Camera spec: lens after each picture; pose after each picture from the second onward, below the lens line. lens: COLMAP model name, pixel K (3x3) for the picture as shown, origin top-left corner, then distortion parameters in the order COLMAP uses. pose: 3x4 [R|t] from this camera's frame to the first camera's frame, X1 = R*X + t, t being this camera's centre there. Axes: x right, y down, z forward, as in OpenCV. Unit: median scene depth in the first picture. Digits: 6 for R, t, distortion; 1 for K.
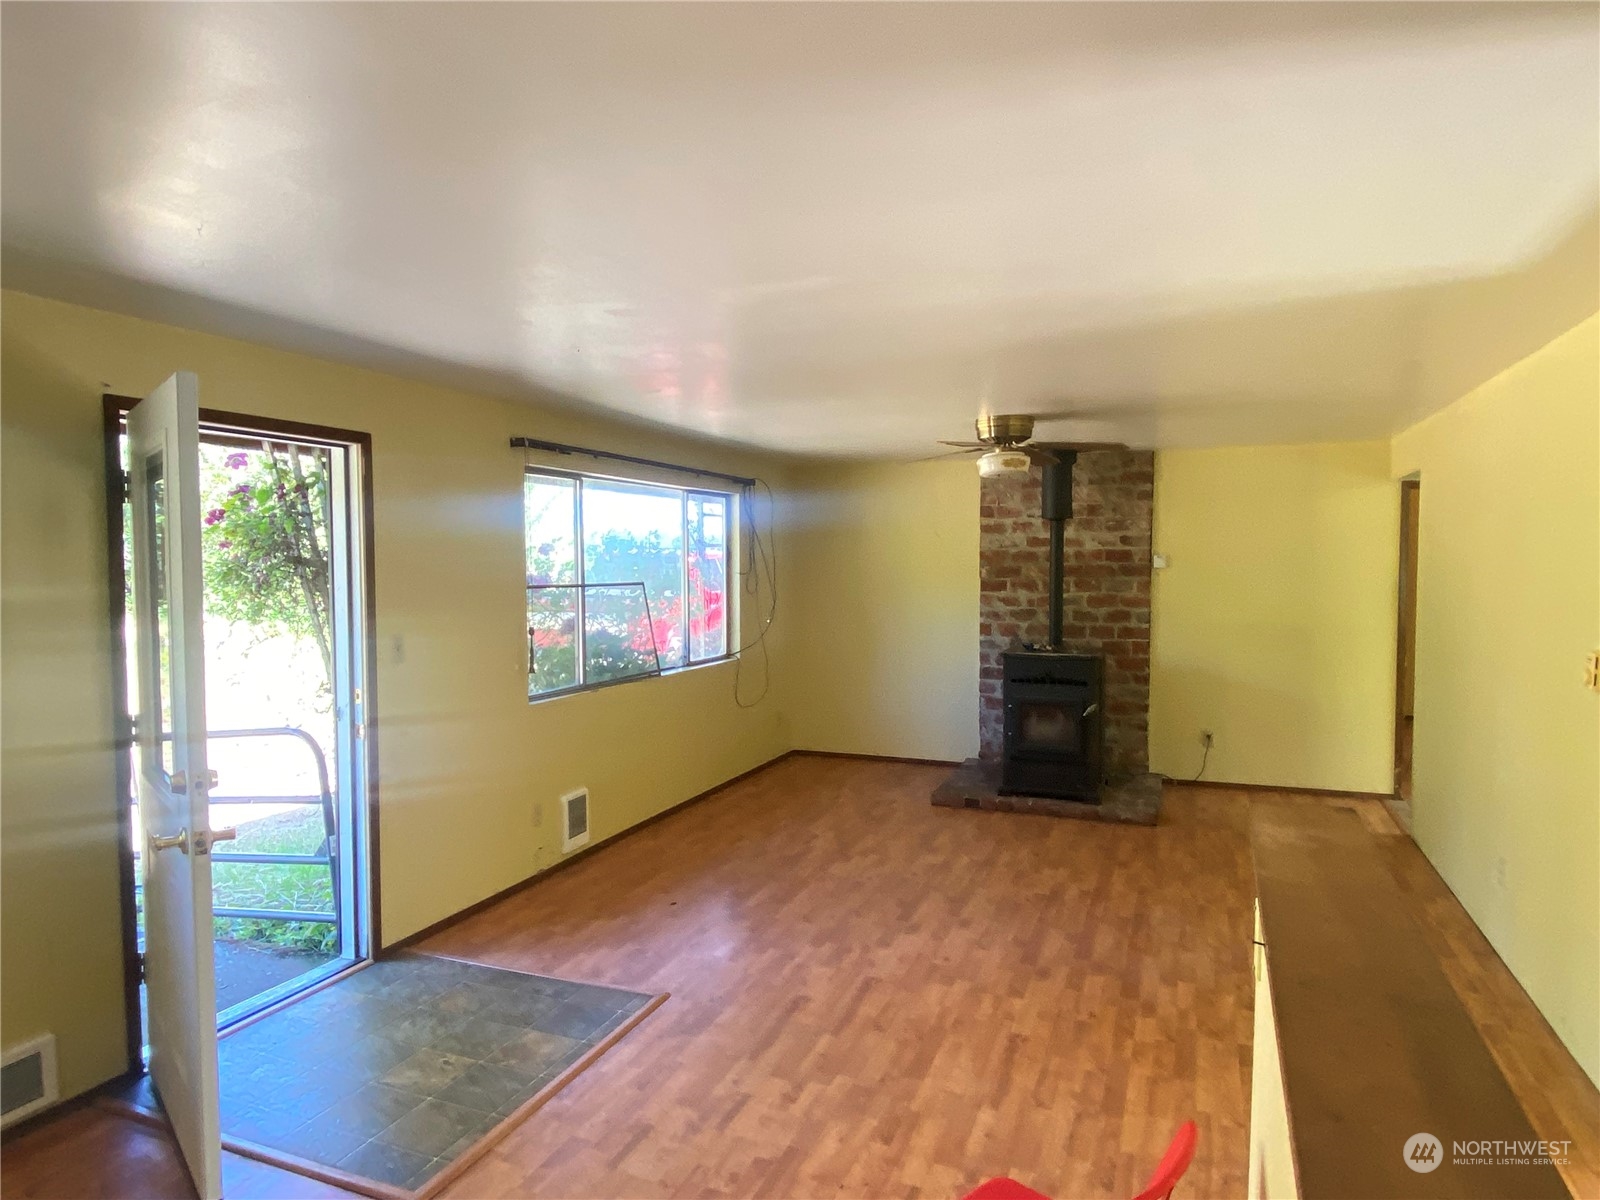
lens RADIAL K [[1010.0, 0, 800.0], [0, 1010.0, 600.0], [0, 0, 1]] dist [0.002529, -0.000144]
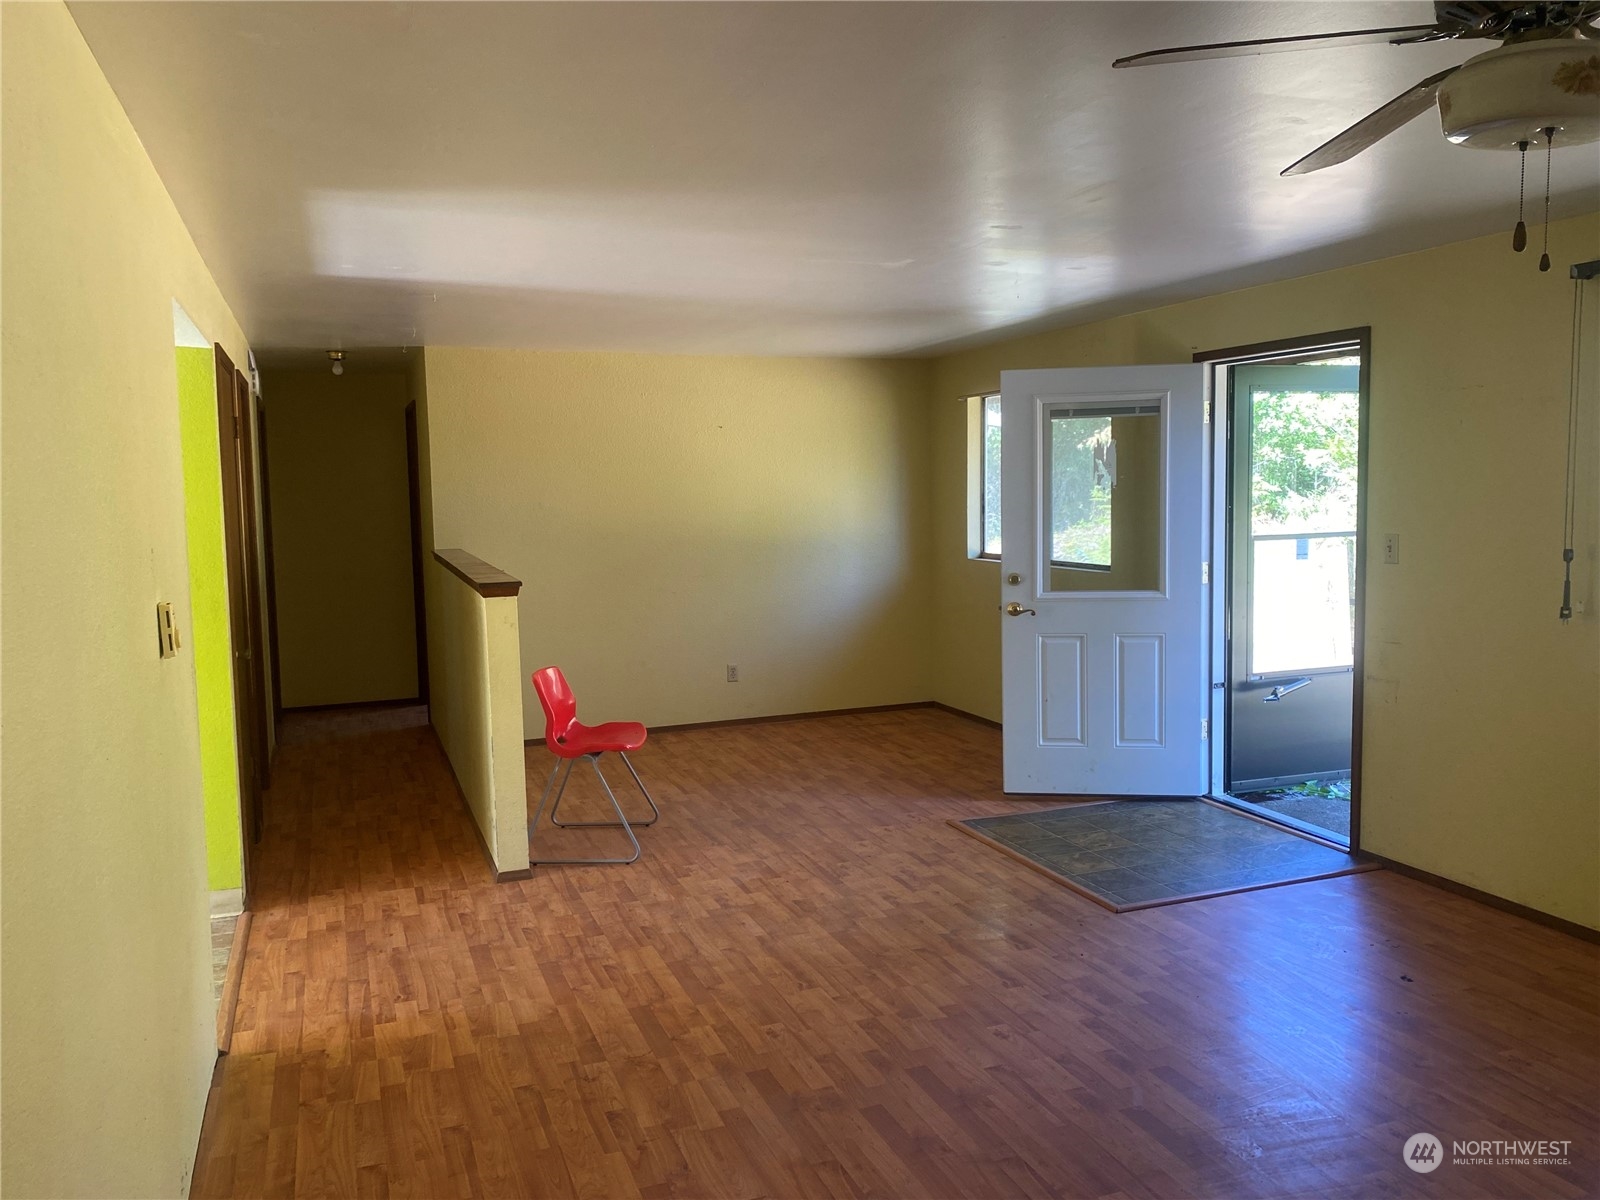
lens RADIAL K [[1301.2, 0, 800.0], [0, 1301.2, 600.0], [0, 0, 1]] dist [0.122096, -0.000817]
pose [[-0.742604, 0.085079, -0.664304, 1.046609], [-0.004457, 0.991248, 0.131934, -0.083222], [0.669716, 0.100935, -0.735726, 1.944540]]
